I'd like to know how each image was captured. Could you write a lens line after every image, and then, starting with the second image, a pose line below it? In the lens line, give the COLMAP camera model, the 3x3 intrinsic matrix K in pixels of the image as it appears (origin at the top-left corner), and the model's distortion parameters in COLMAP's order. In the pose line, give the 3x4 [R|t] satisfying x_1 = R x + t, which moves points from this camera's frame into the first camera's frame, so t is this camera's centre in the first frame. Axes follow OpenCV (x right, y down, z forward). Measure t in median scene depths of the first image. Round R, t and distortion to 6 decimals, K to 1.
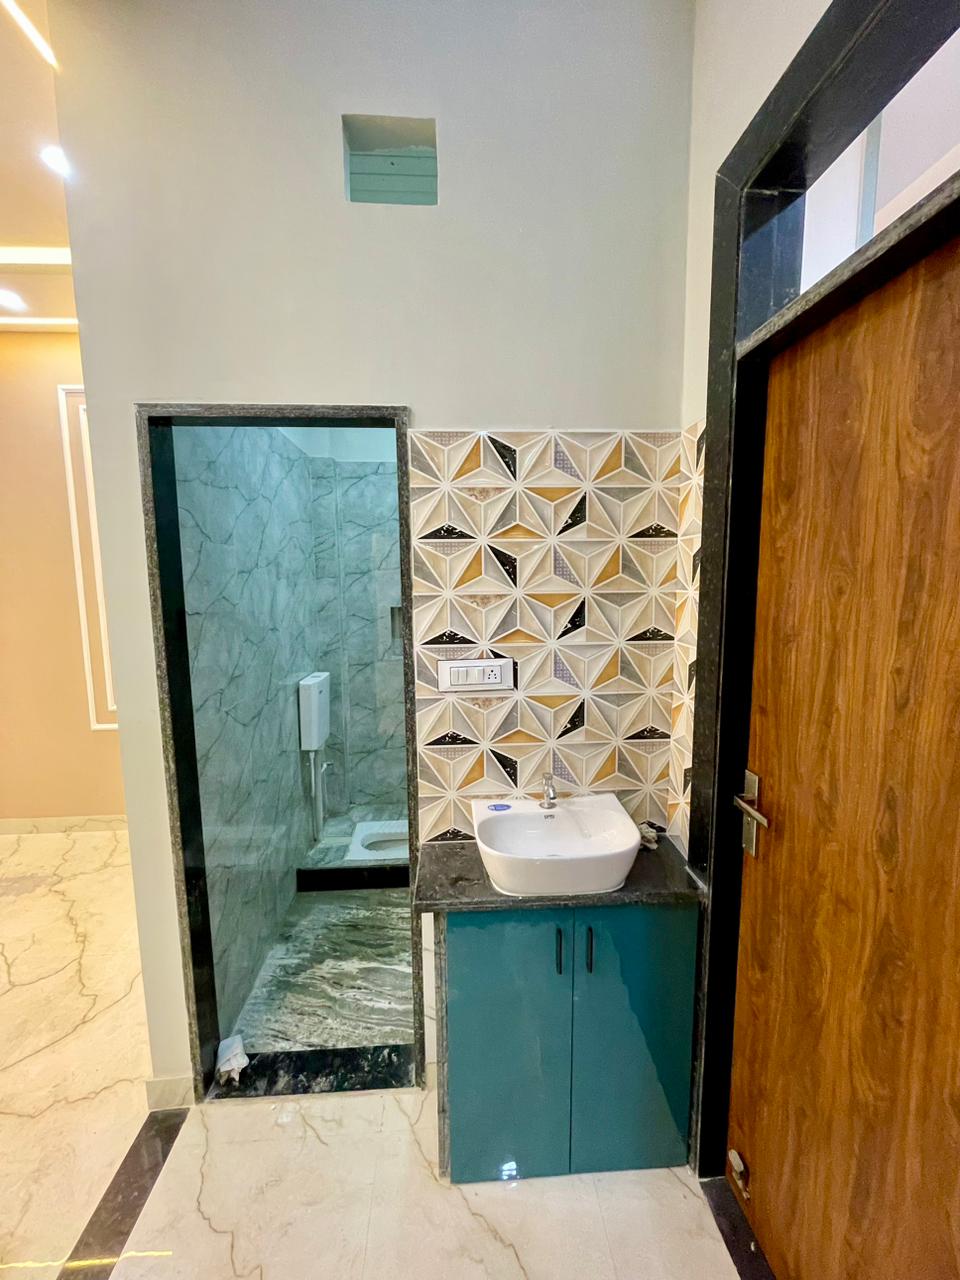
lens RADIAL K [[515.9, 0, 480.0], [0, 515.9, 640.0], [0, 0, 1]] dist [-0.001525, -0.000241]
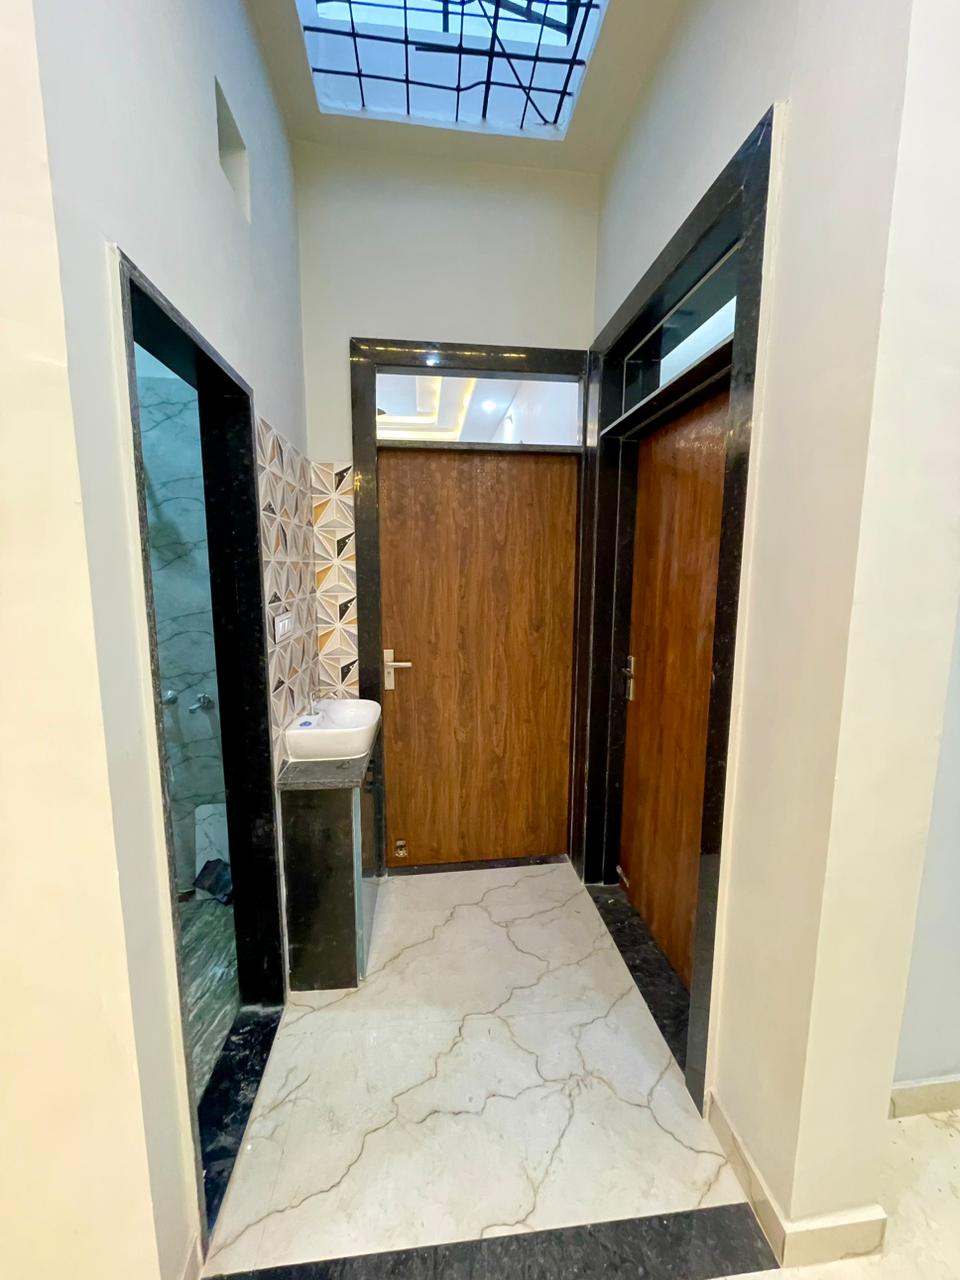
lens RADIAL K [[515.9, 0, 480.0], [0, 515.9, 640.0], [0, 0, 1]] dist [-0.001525, -0.000241]
pose [[-0.050222, -0.126540, 0.990689, -1.726901], [0.114255, 0.984701, 0.131567, -0.010077], [-0.992181, 0.119799, -0.034996, 0.796094]]
